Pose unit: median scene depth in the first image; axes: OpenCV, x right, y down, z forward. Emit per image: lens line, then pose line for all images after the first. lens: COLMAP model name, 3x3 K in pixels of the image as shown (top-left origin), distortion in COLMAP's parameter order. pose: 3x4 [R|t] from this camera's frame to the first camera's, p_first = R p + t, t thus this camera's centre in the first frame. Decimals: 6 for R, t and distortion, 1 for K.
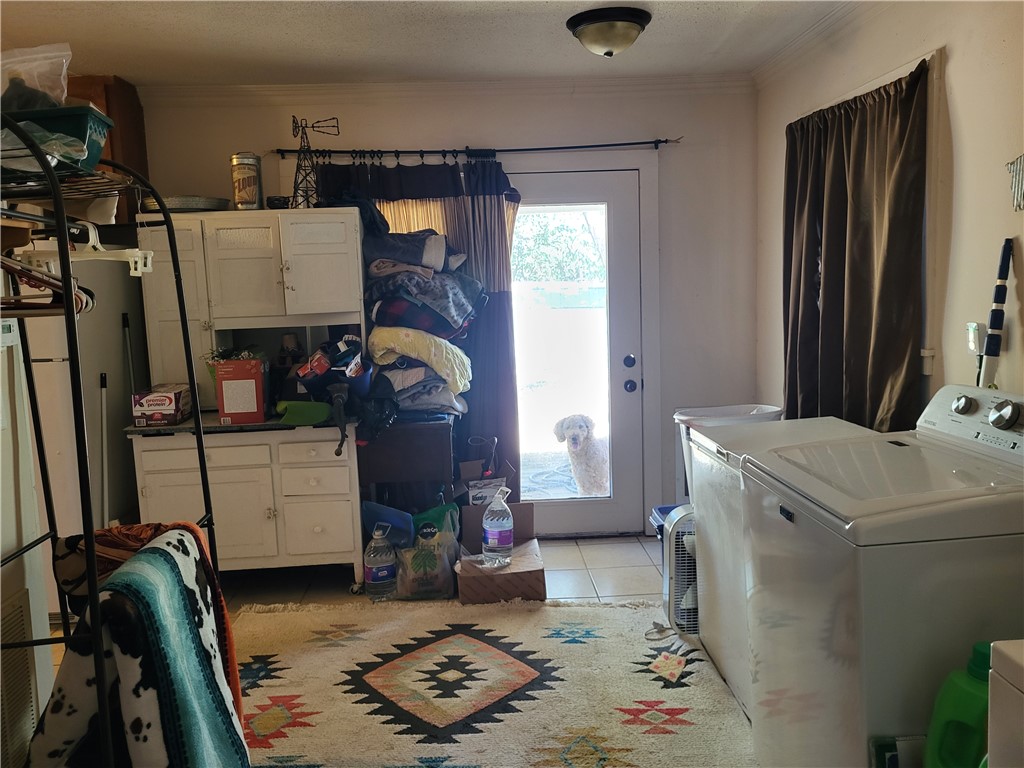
lens RADIAL K [[786.4, 0, 508.3], [0, 786.4, 359.0], [0, 0, 1]] dist [0.017055, -0.002586]
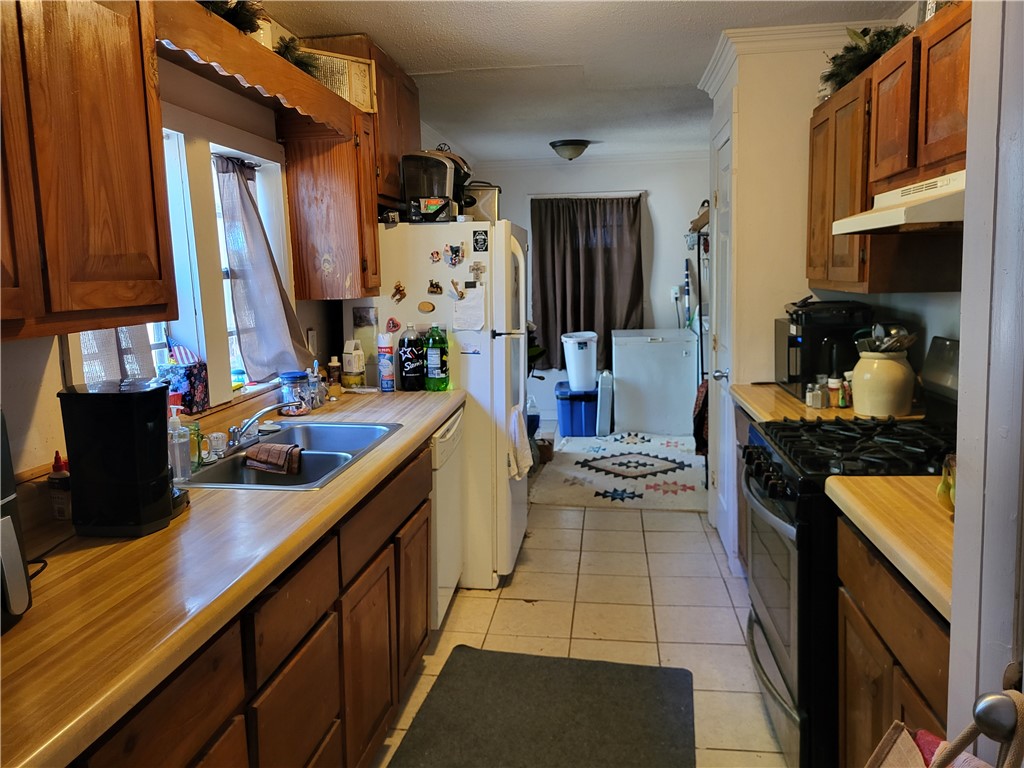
lens RADIAL K [[786.4, 0, 508.3], [0, 786.4, 359.0], [0, 0, 1]] dist [0.017055, -0.002586]
pose [[0.195288, -0.105613, 0.975043, -2.181977], [0.109783, 0.990291, 0.085276, -0.084805], [-0.974582, 0.090390, 0.204987, 0.900230]]
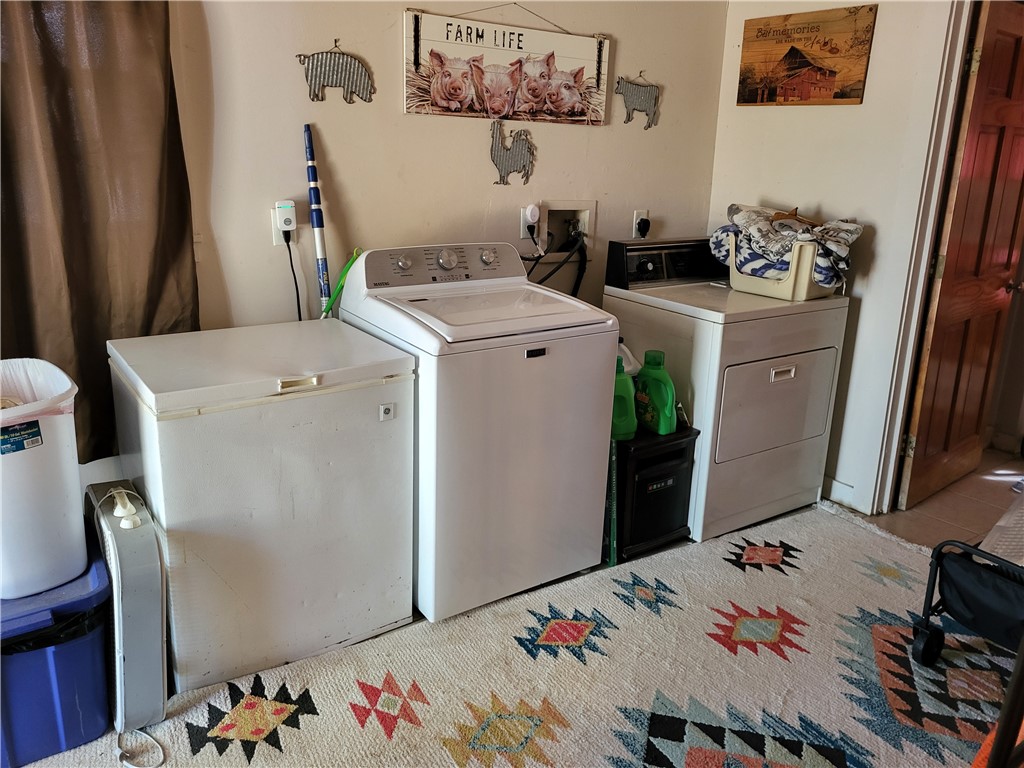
lens RADIAL K [[786.4, 0, 508.3], [0, 786.4, 359.0], [0, 0, 1]] dist [0.017055, -0.002586]
pose [[-0.525724, -0.218473, 0.822122, -0.448686], [0.060271, 0.954461, 0.292183, -0.118288], [-0.848517, 0.203158, -0.488615, 1.138557]]
